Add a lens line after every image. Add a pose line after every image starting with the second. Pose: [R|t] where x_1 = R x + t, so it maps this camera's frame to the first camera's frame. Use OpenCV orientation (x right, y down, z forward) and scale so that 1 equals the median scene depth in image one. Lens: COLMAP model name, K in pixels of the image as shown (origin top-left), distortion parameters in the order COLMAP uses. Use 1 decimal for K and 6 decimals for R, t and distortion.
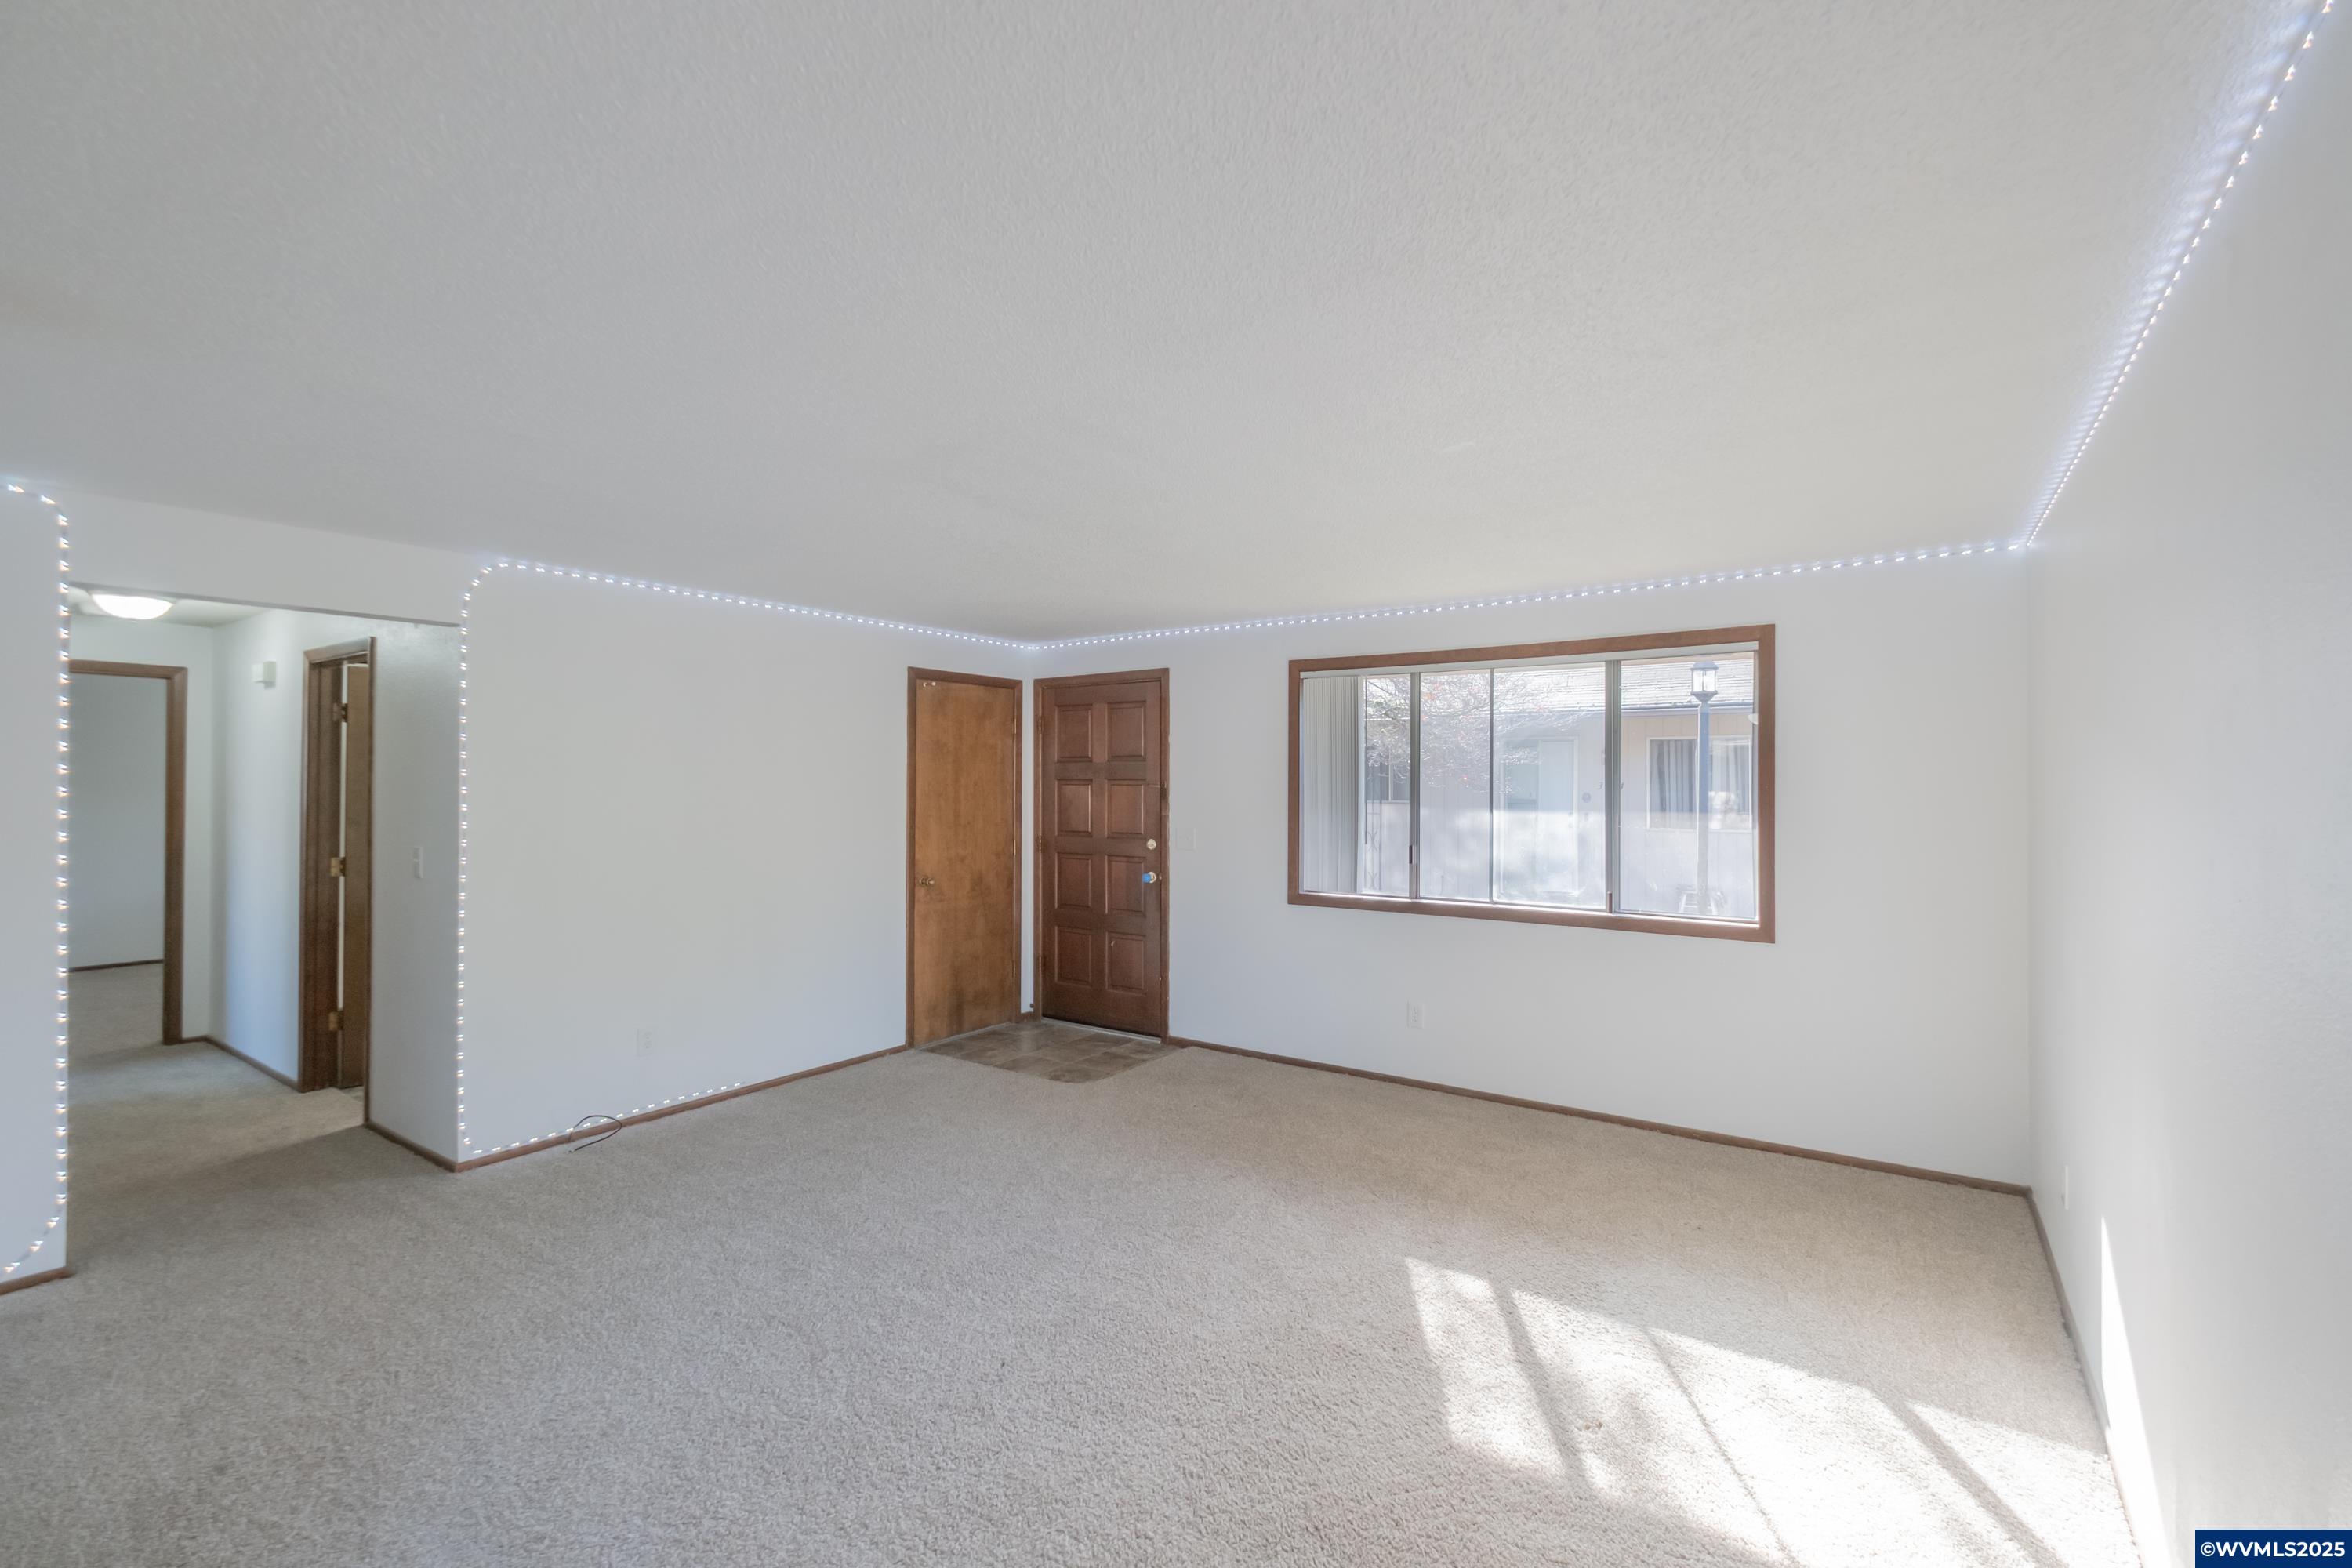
lens RADIAL K [[1022.2, 0, 1186.0], [0, 1022.2, 780.2], [0, 0, 1]] dist [0.005285, -0.005404]
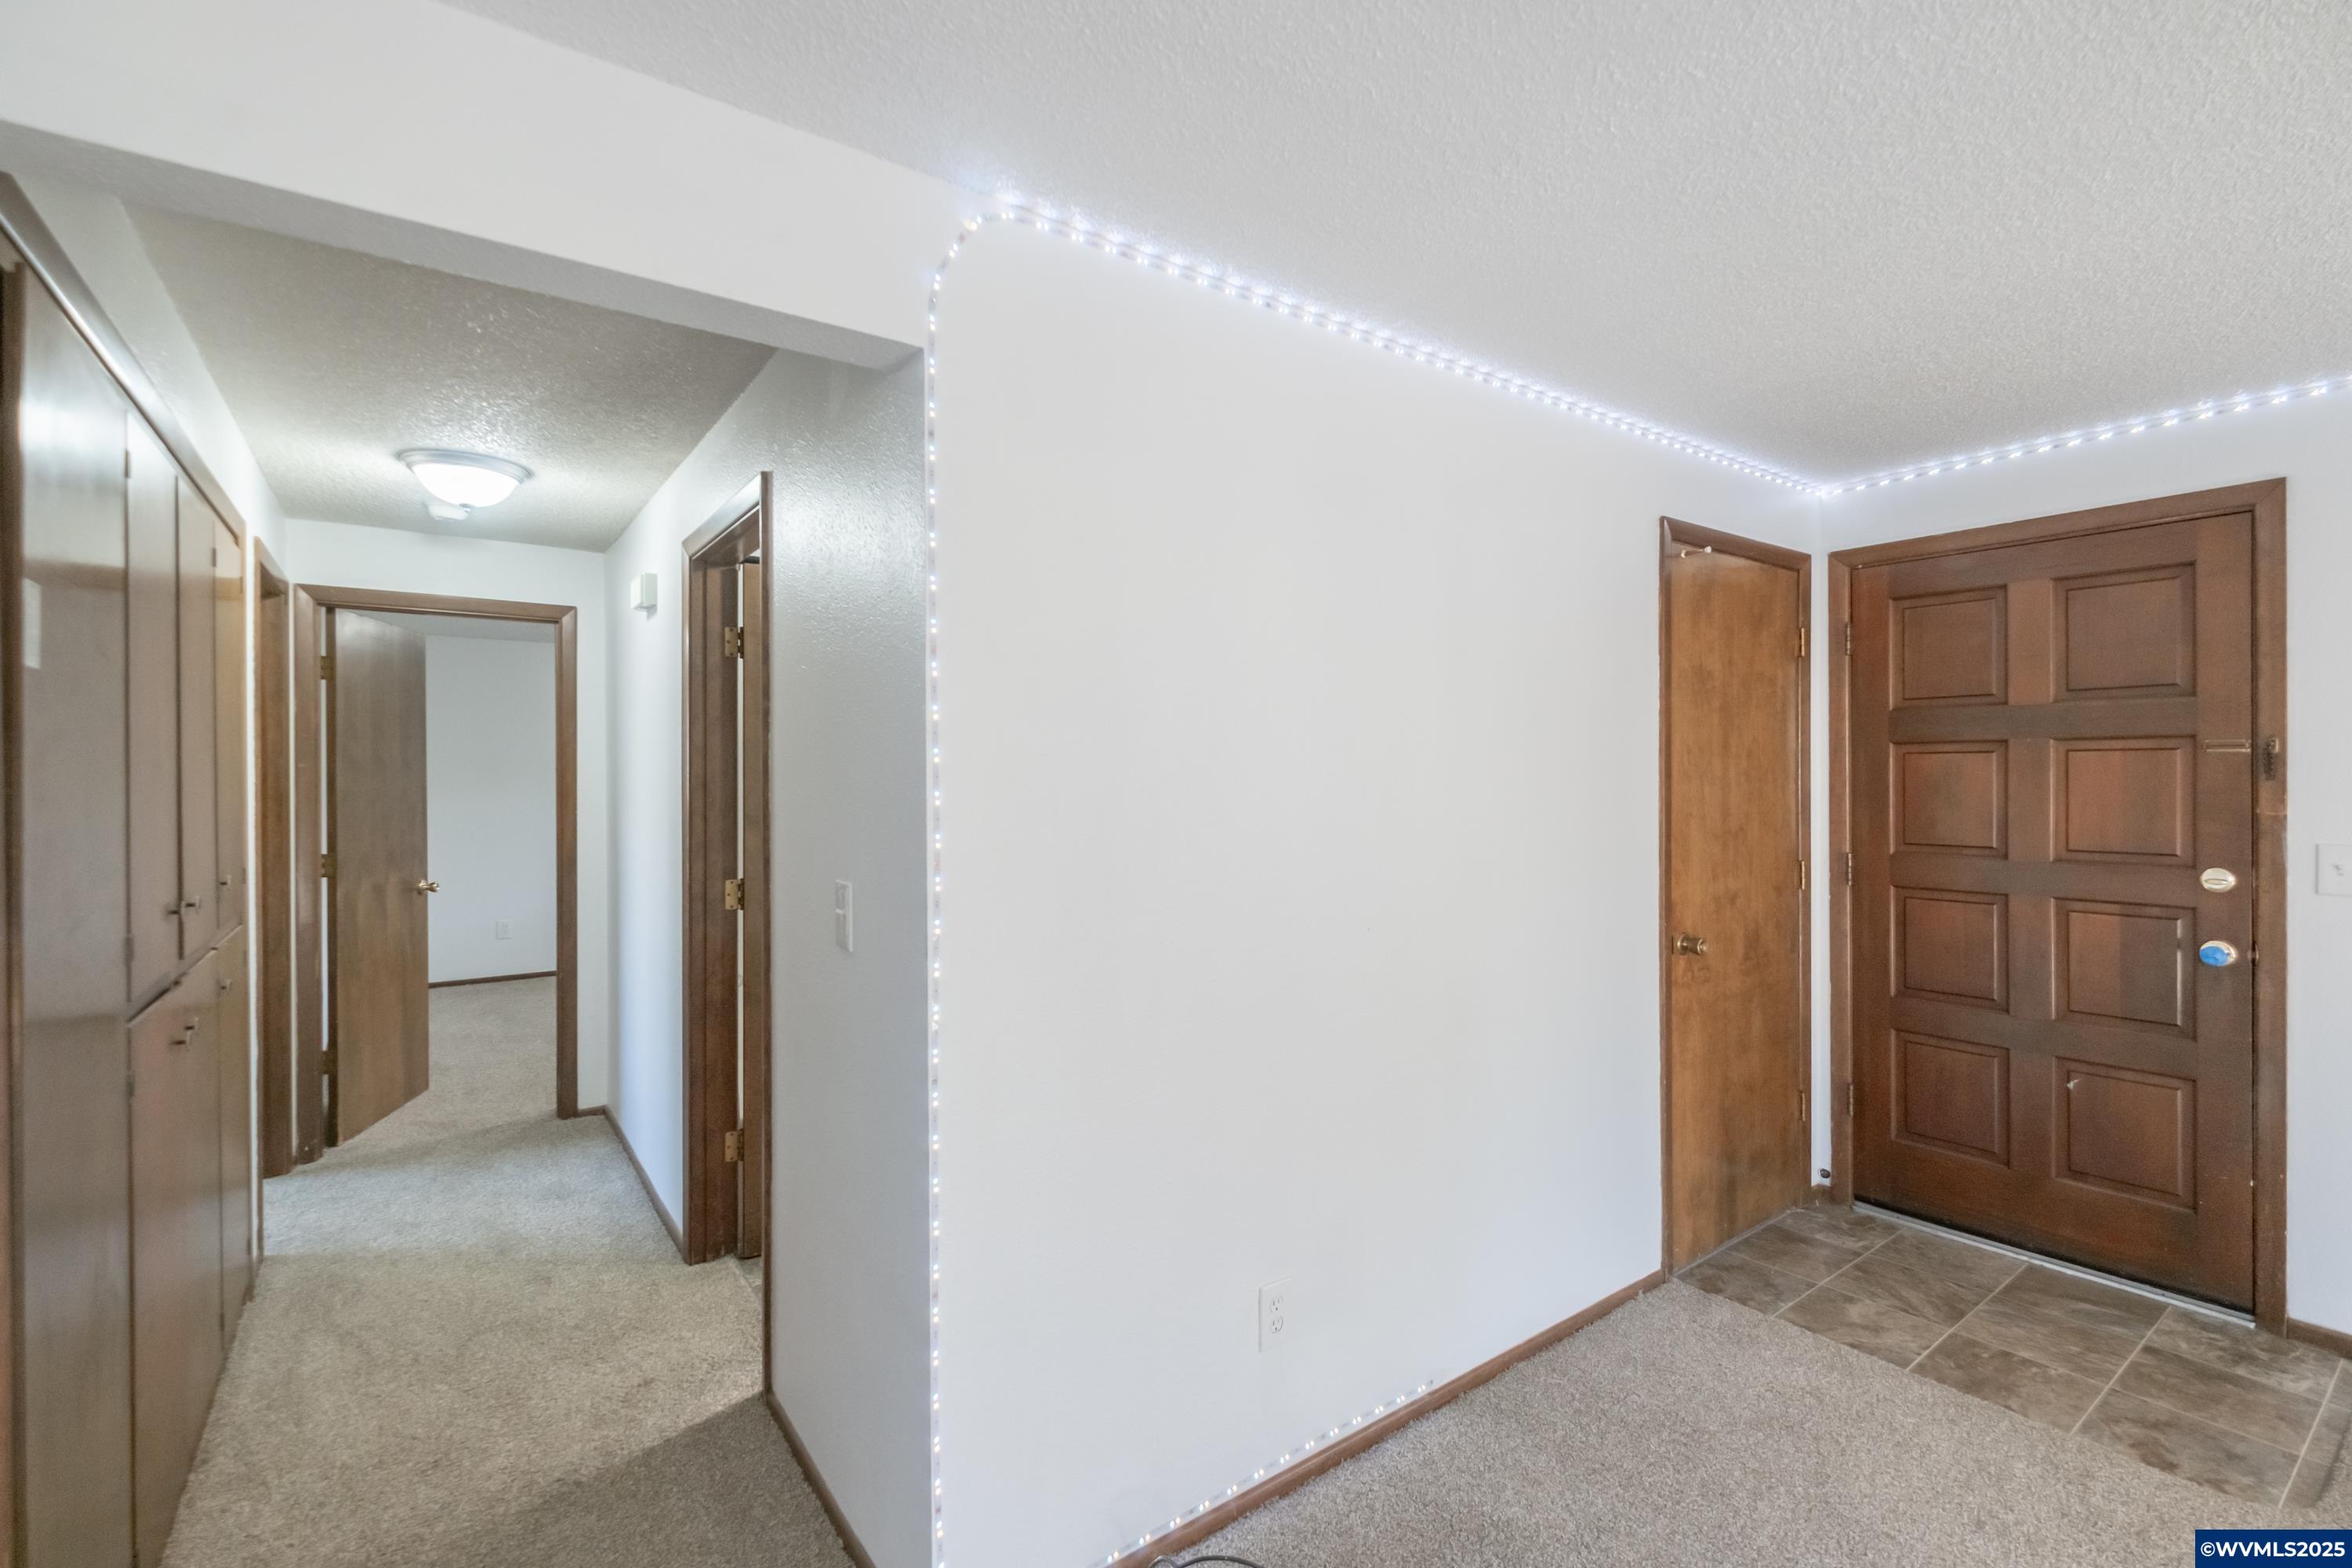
lens RADIAL K [[1022.2, 0, 1173.9], [0, 1022.2, 778.0], [0, 0, 1]] dist [0.005285, -0.005404]
pose [[0.945129, -0.005744, -0.326646, -0.323920], [0.008552, 0.999938, 0.007160, 0.010935], [0.326585, -0.009561, 0.945120, 0.432996]]
